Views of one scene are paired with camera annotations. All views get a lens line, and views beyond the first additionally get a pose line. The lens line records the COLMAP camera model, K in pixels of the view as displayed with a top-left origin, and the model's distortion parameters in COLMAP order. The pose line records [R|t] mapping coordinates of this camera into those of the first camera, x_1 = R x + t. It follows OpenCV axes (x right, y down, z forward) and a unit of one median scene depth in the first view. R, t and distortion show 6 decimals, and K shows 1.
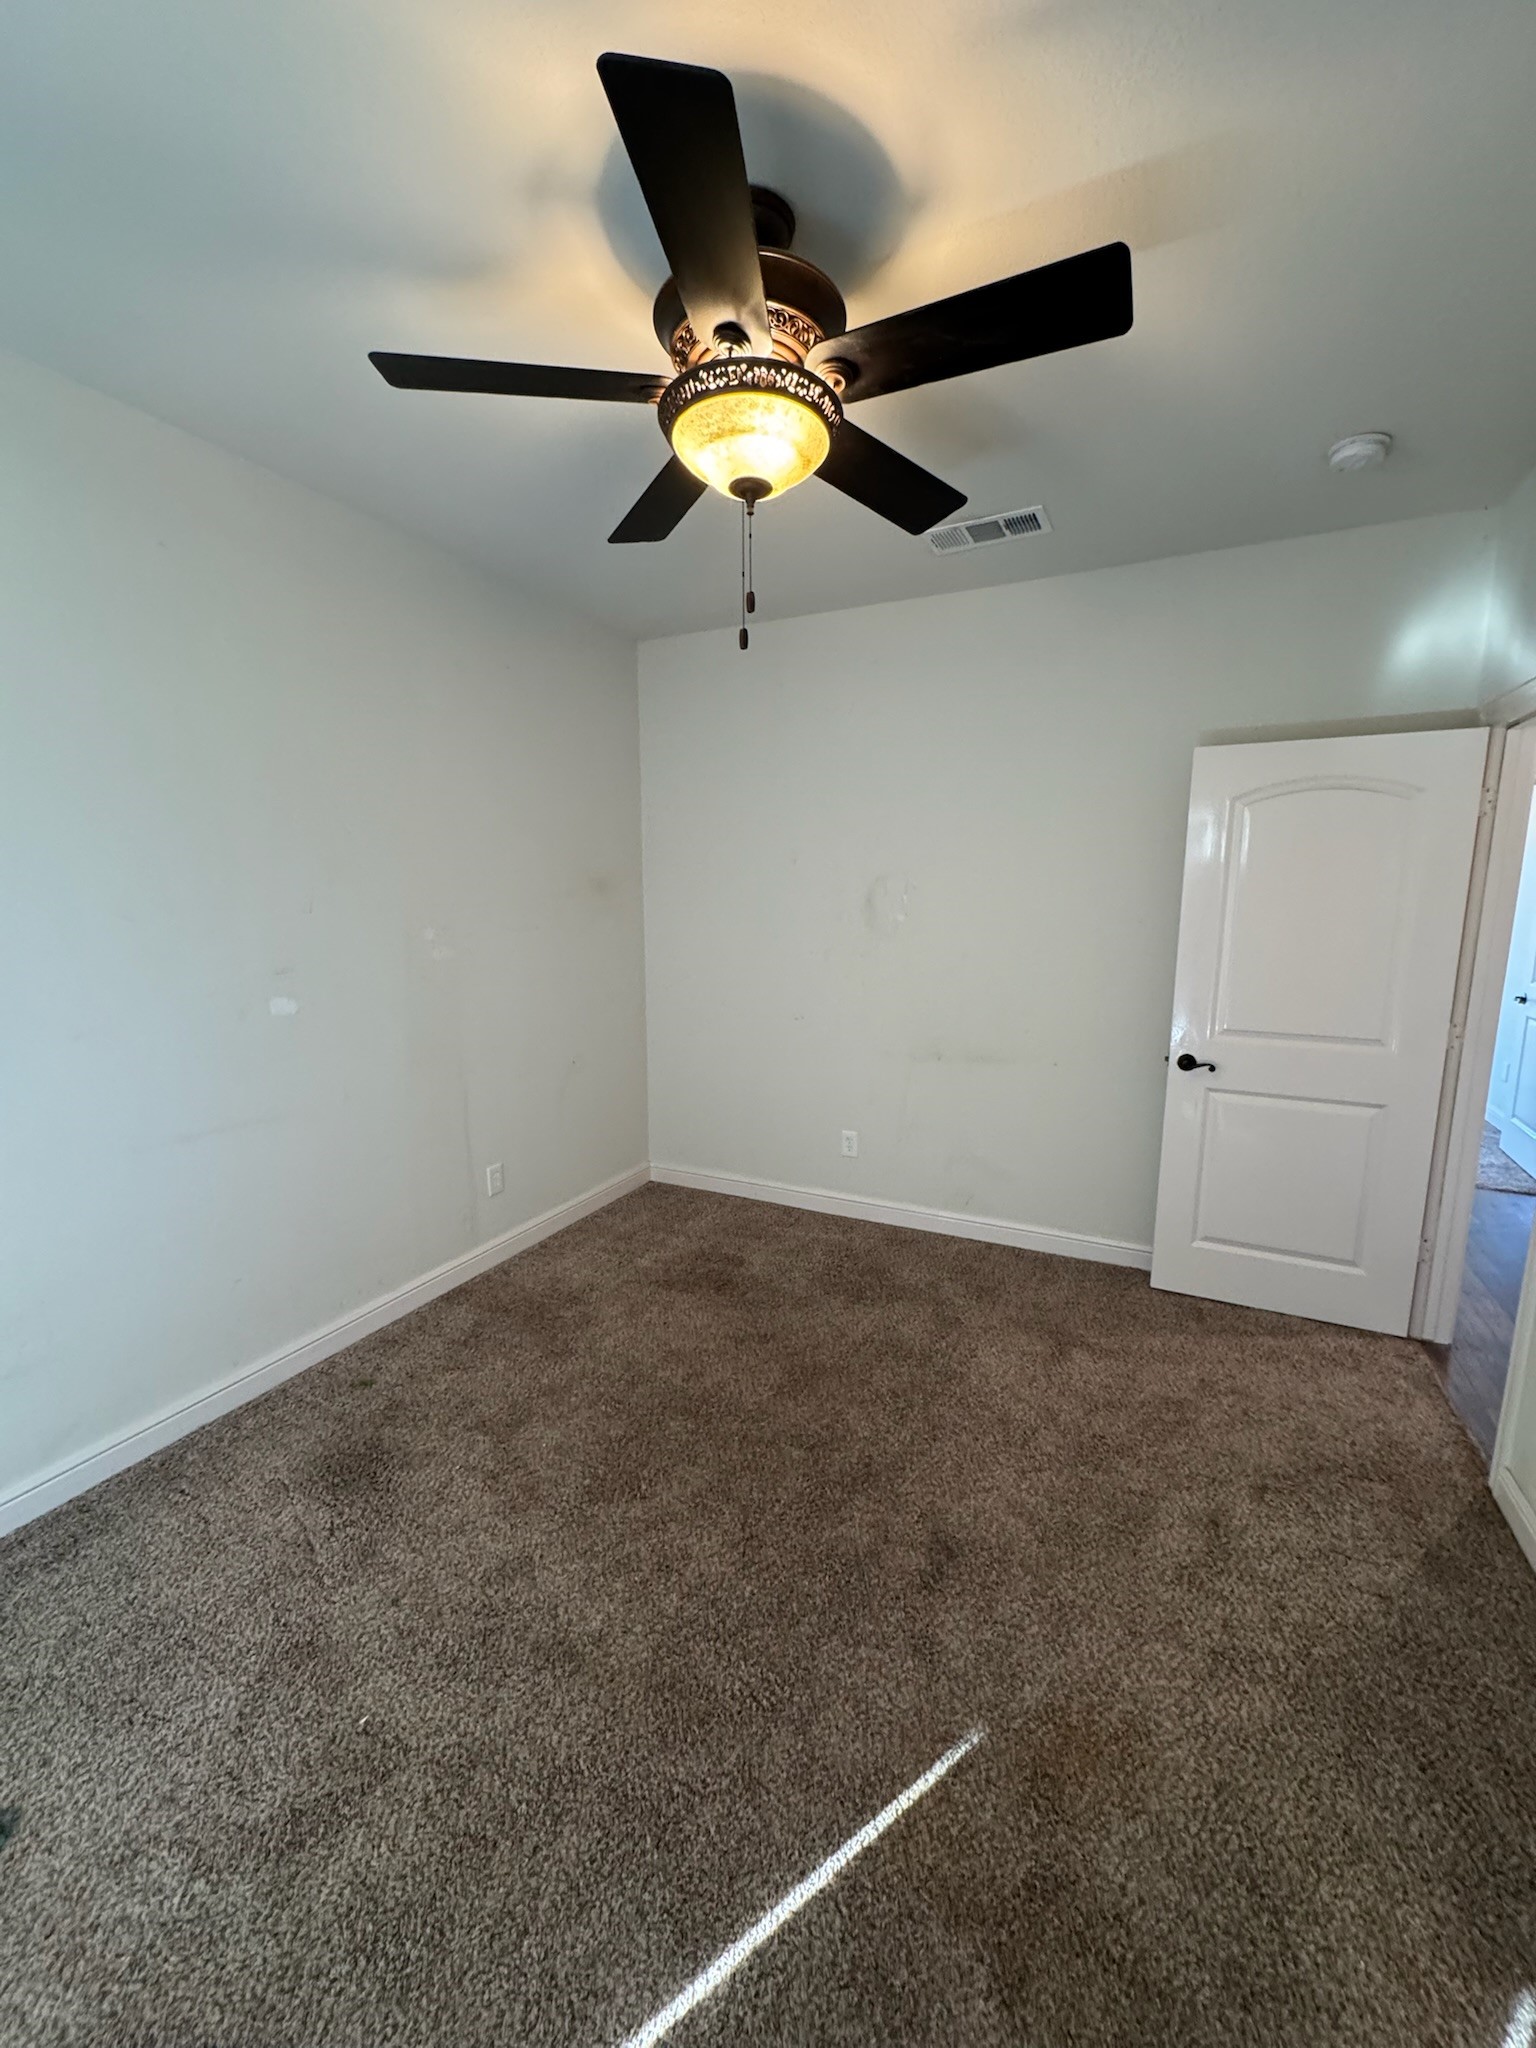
lens RADIAL K [[814.2, 0, 767.3], [0, 814.2, 1022.9], [0, 0, 1]] dist [-0.005817, 0.000232]
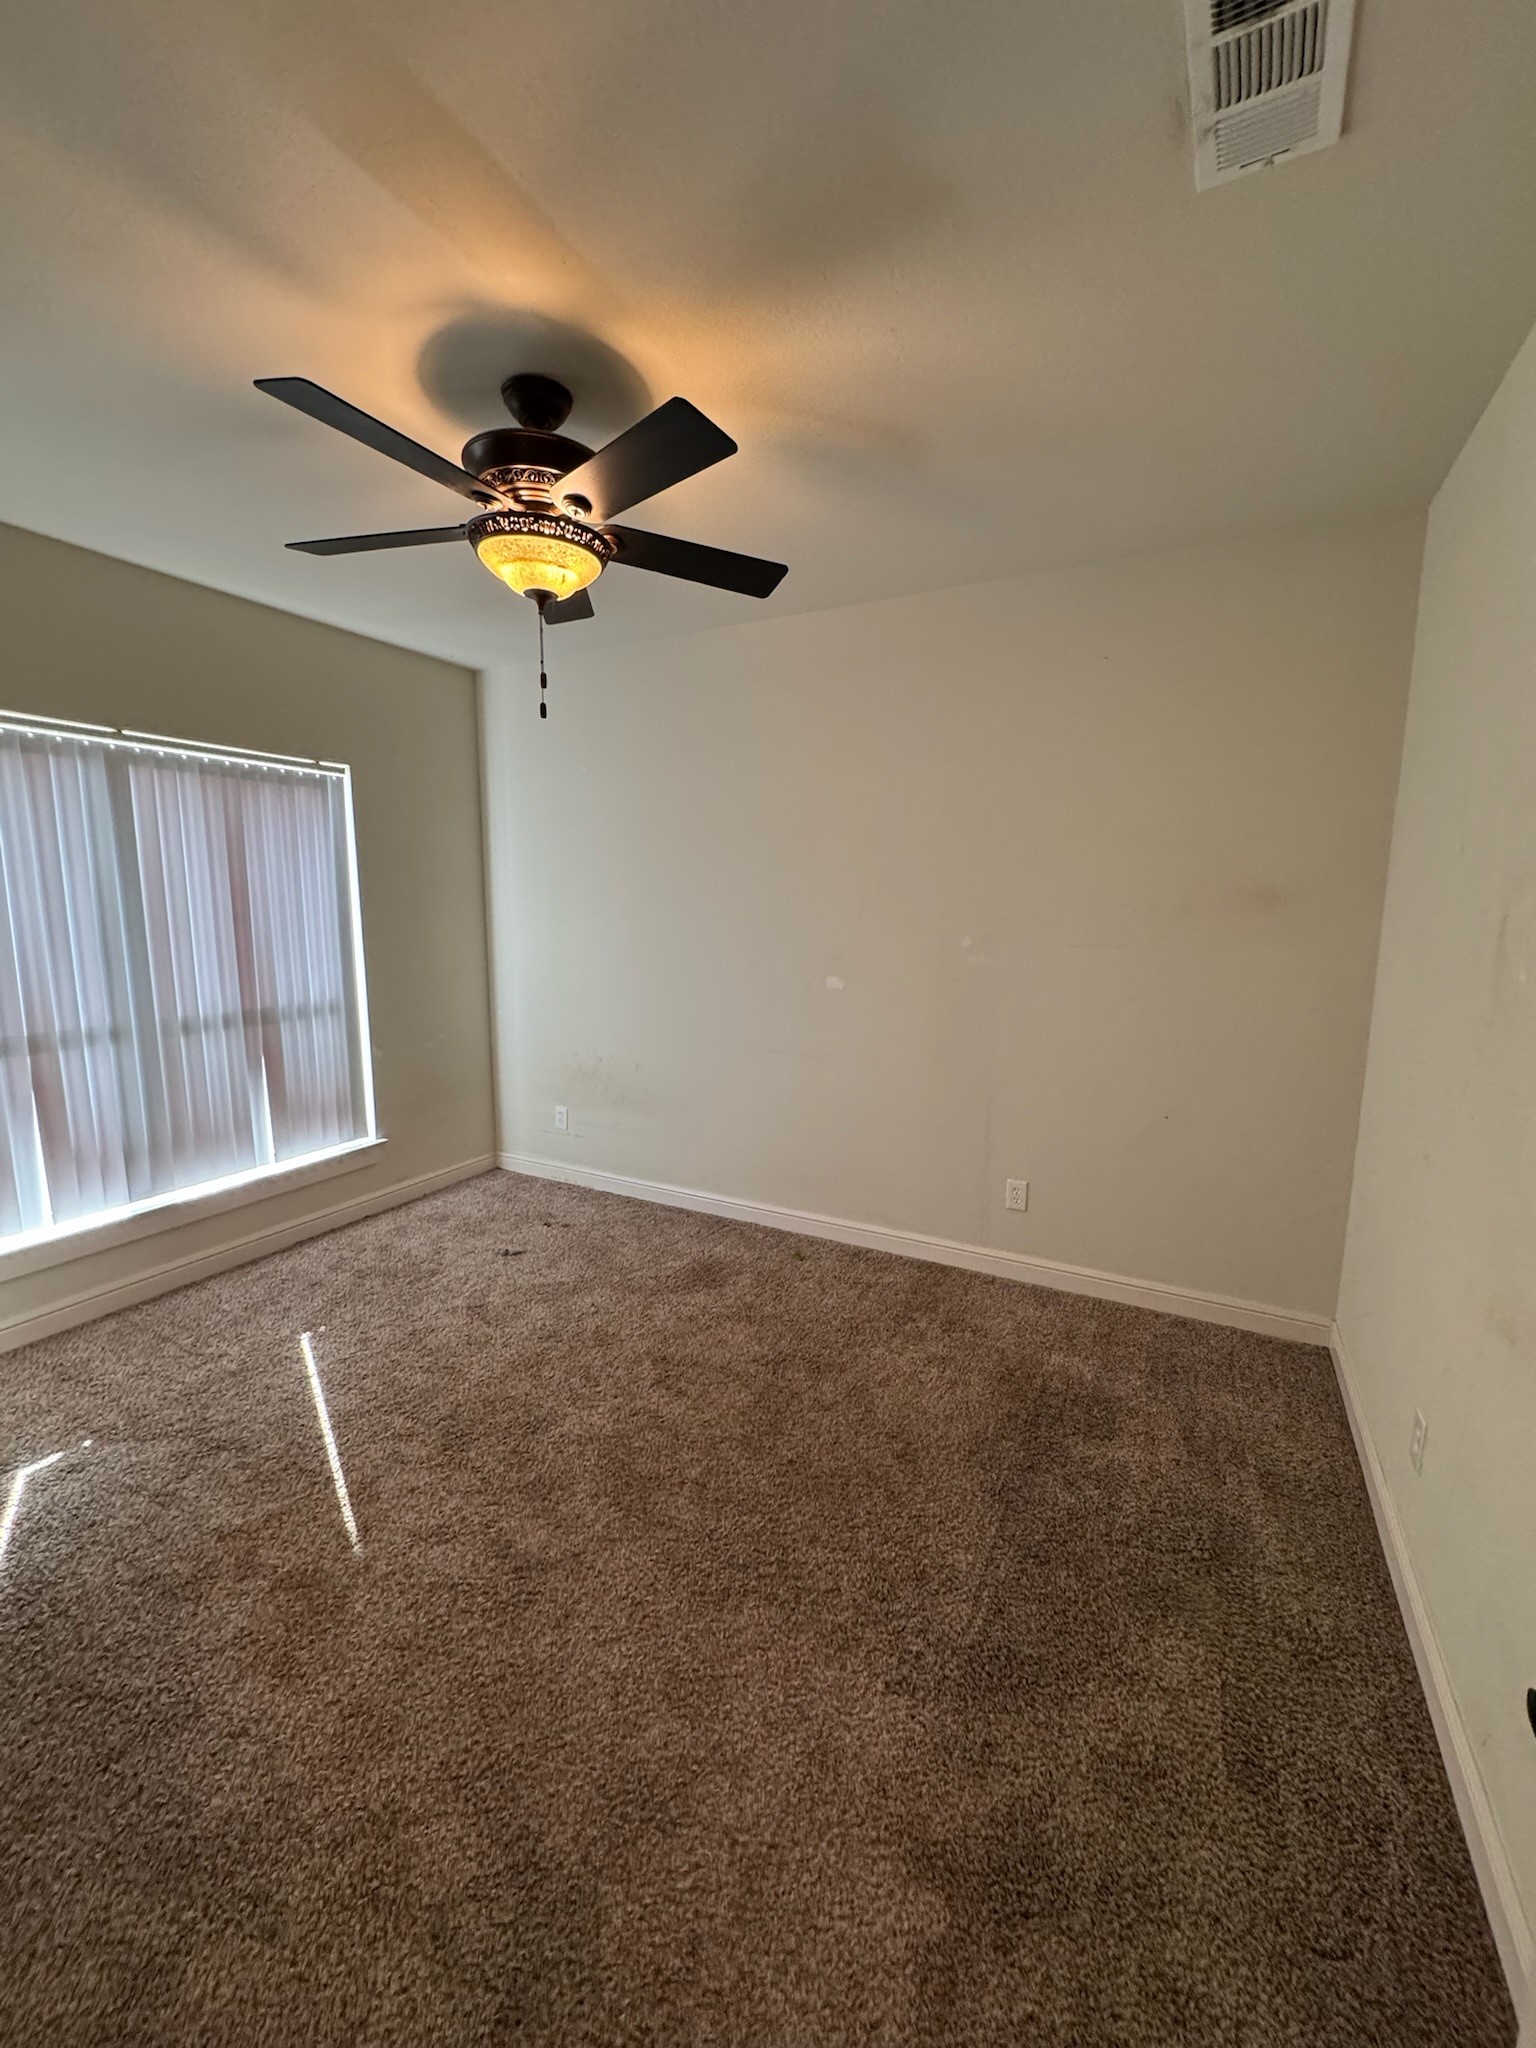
lens RADIAL K [[814.2, 0, 767.3], [0, 814.2, 1022.9], [0, 0, 1]] dist [-0.005817, 0.000232]
pose [[-0.029061, 0.147788, -0.988592, 0.741027], [-0.165033, 0.974727, 0.150567, -0.131614], [0.985860, 0.167526, -0.003937, 0.802283]]
